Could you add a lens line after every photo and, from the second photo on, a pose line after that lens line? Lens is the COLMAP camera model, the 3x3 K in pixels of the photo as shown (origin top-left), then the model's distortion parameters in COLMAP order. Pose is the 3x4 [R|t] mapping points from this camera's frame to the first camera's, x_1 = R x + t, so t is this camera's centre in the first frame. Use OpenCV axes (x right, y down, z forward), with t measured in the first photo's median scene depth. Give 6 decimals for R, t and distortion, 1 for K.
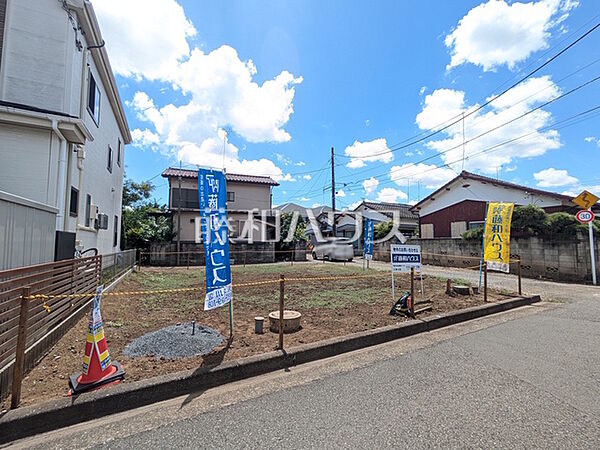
lens RADIAL K [[266.9, 0, 300.0], [0, 266.9, 225.0], [0, 0, 1]] dist [-0.004649, 0.000843]
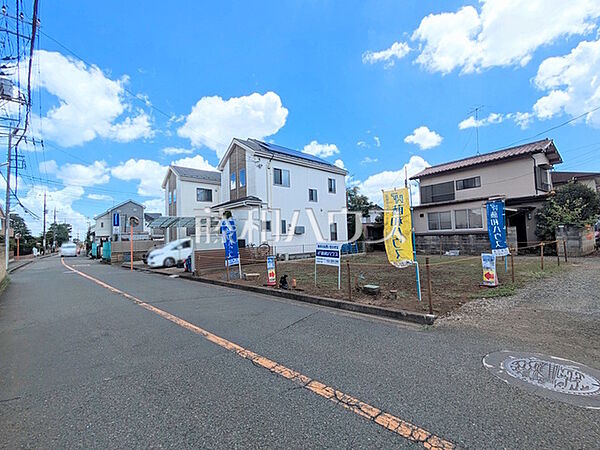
lens RADIAL K [[266.9, 0, 300.0], [0, 266.9, 225.0], [0, 0, 1]] dist [-0.004649, 0.000843]
pose [[0.261829, -0.059178, -0.963298, 0.600433], [0.104539, 0.993985, -0.032649, 0.007615], [0.959436, -0.092154, 0.266440, 0.213296]]
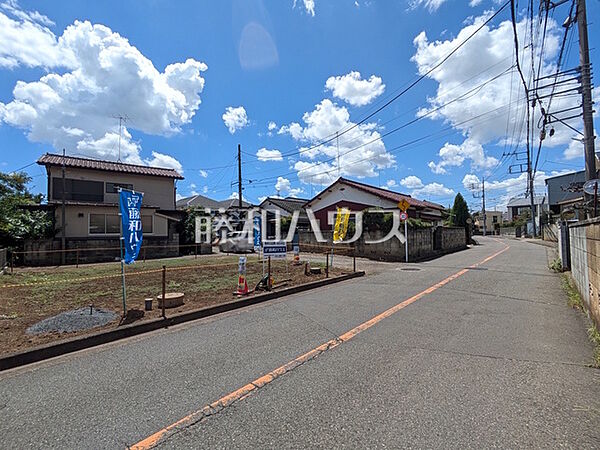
lens RADIAL K [[266.9, 0, 300.0], [0, 266.9, 225.0], [0, 0, 1]] dist [-0.004649, 0.000843]
pose [[0.952121, -0.007200, 0.305637, 0.040639], [-0.003196, 0.999434, 0.033498, -0.017237], [-0.305705, -0.032871, 0.951559, -0.121741]]
